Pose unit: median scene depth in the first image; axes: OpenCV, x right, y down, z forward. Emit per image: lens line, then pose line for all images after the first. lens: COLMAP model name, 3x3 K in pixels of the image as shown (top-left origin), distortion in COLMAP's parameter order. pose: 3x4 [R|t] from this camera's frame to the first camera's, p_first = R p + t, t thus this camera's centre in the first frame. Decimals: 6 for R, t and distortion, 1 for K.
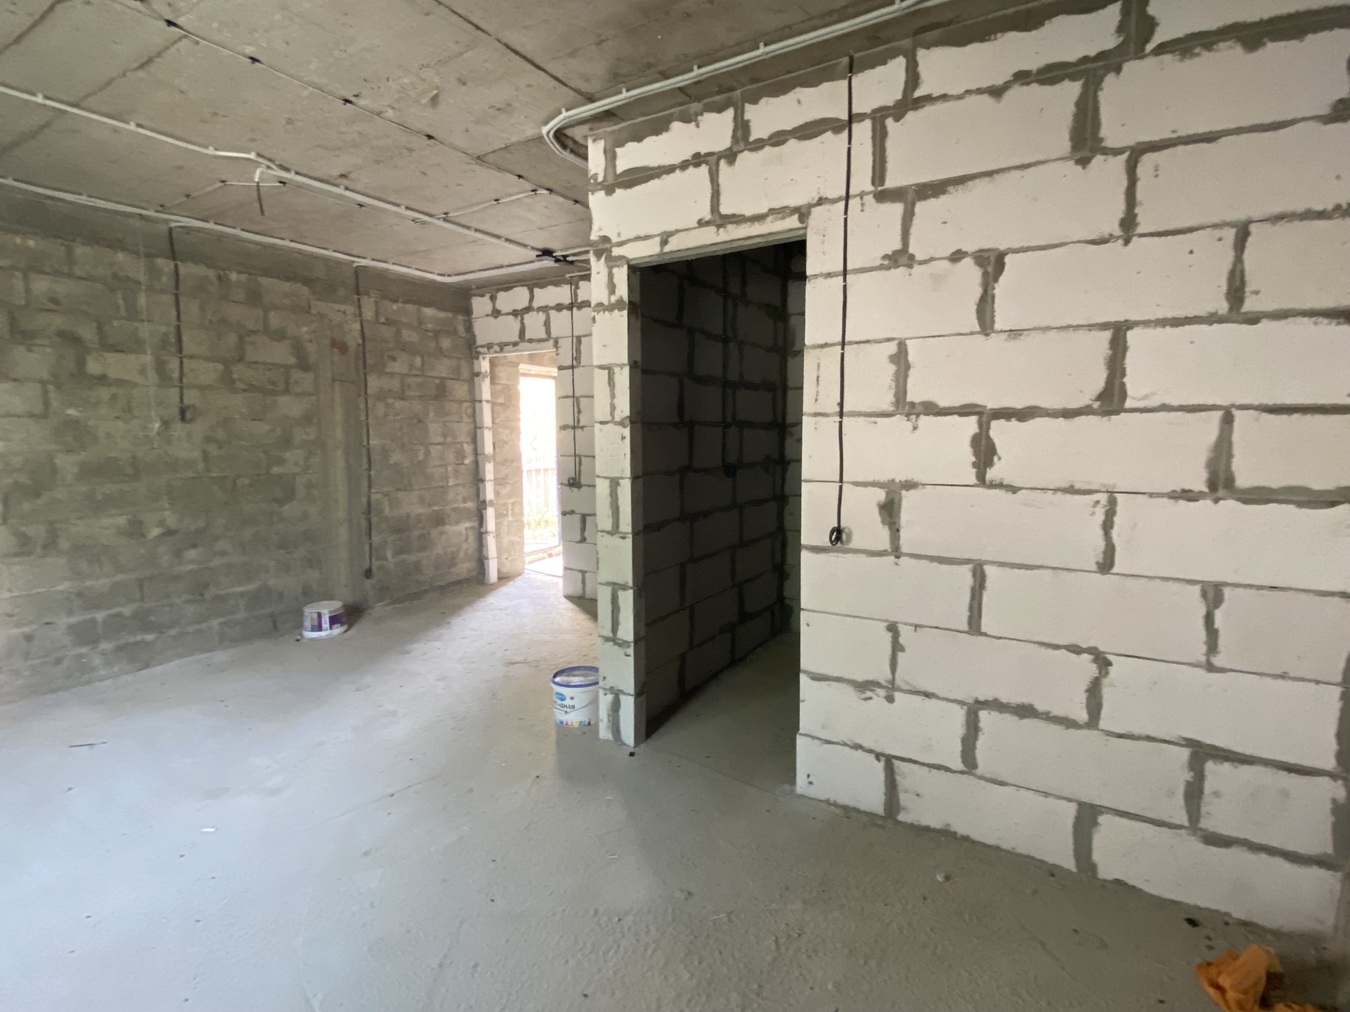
lens RADIAL K [[667.7, 0, 675.0], [0, 667.7, 506.0], [0, 0, 1]] dist [0.058050, -0.053384]
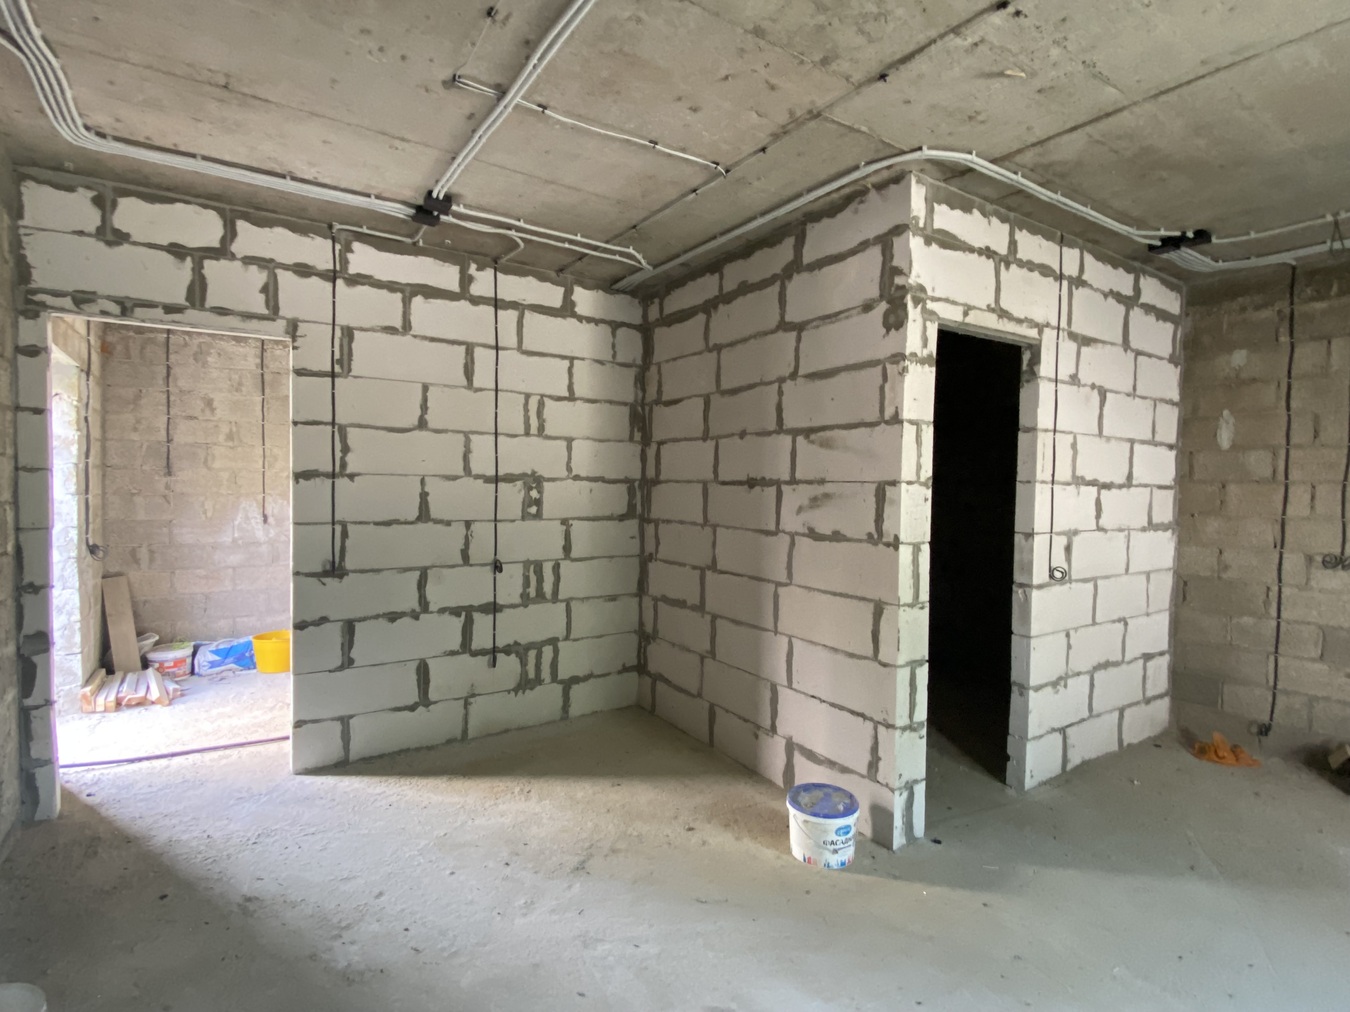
lens RADIAL K [[666.7, 0, 671.0], [0, 666.7, 504.1], [0, 0, 1]] dist [0.032062, -0.030484]
pose [[0.436011, -0.014339, 0.899827, -1.213338], [0.081783, 0.996367, -0.023751, -0.116444], [-0.896217, 0.083946, 0.435600, 1.032859]]
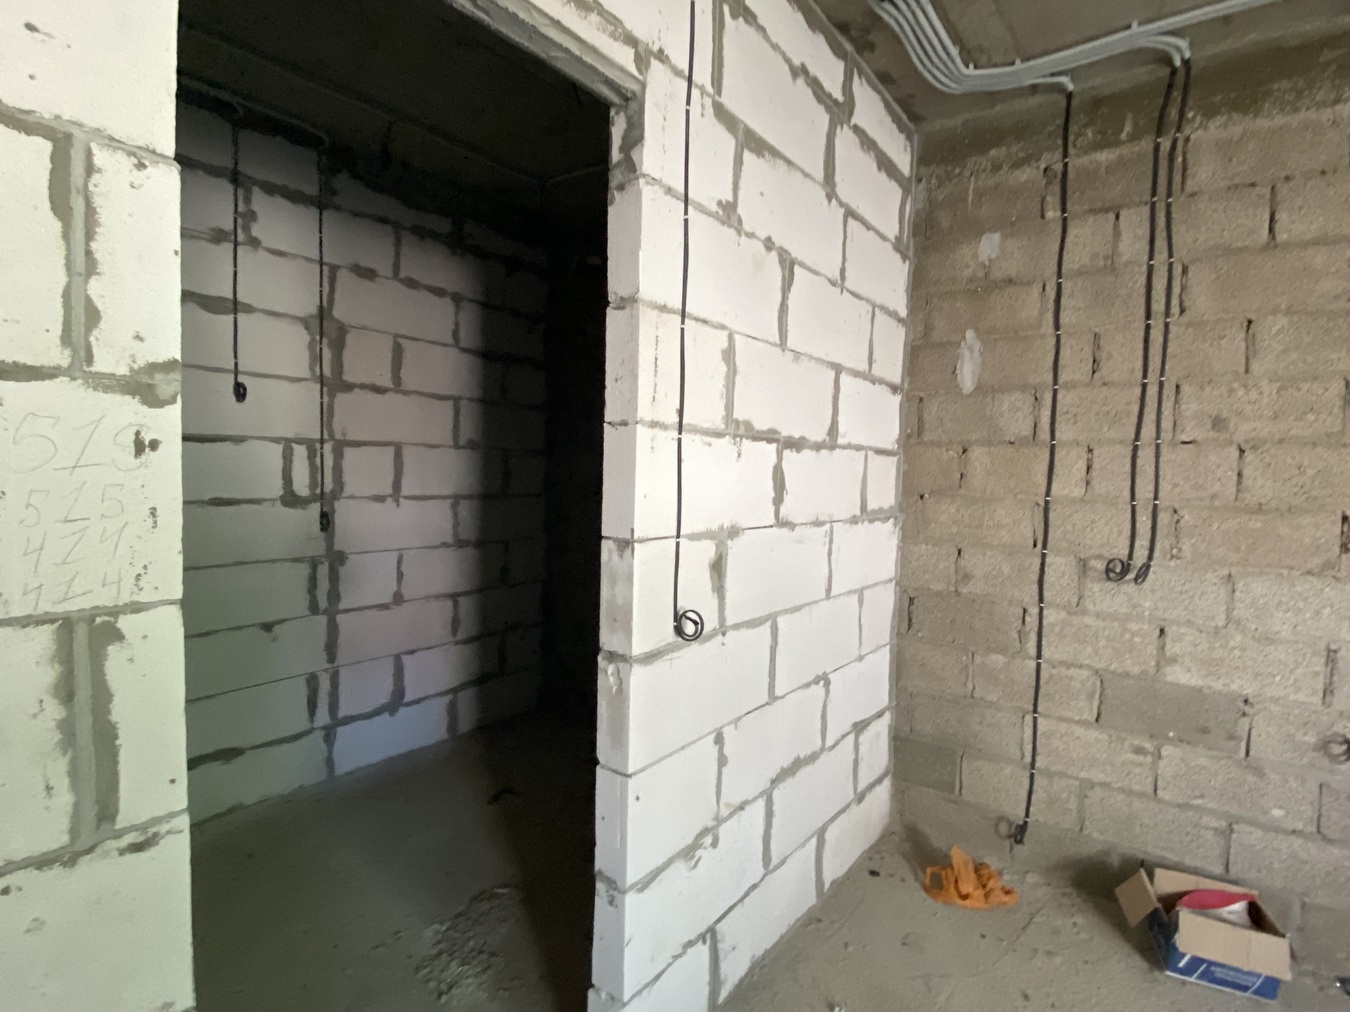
lens RADIAL K [[677.0, 0, 675.0], [0, 677.0, 506.0], [0, 0, 1]] dist [0.082762, -0.092557]
pose [[0.115644, -0.042308, 0.992389, -0.352980], [0.085873, 0.995778, 0.032446, -0.080064], [-0.989572, 0.081467, 0.118789, 0.876711]]
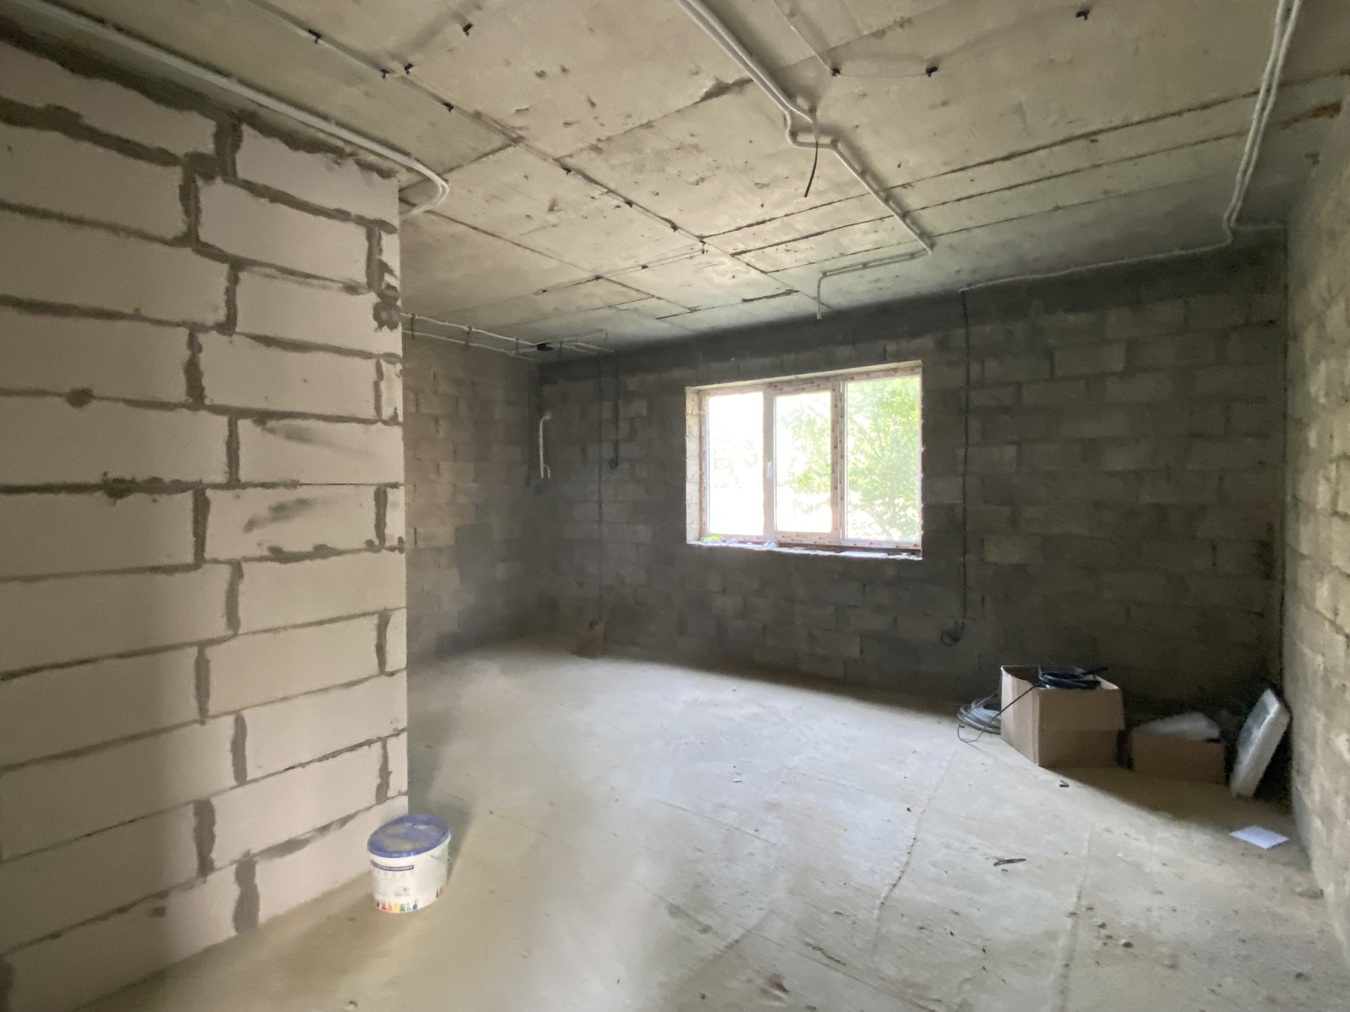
lens RADIAL K [[666.0, 0, 675.0], [0, 666.0, 506.0], [0, 0, 1]] dist [0.001554, -0.027693]
pose [[-0.997939, 0.012103, 0.063018, -0.619607], [0.020600, 0.990497, 0.135984, -0.242892], [-0.060773, 0.137001, -0.988705, 2.148274]]
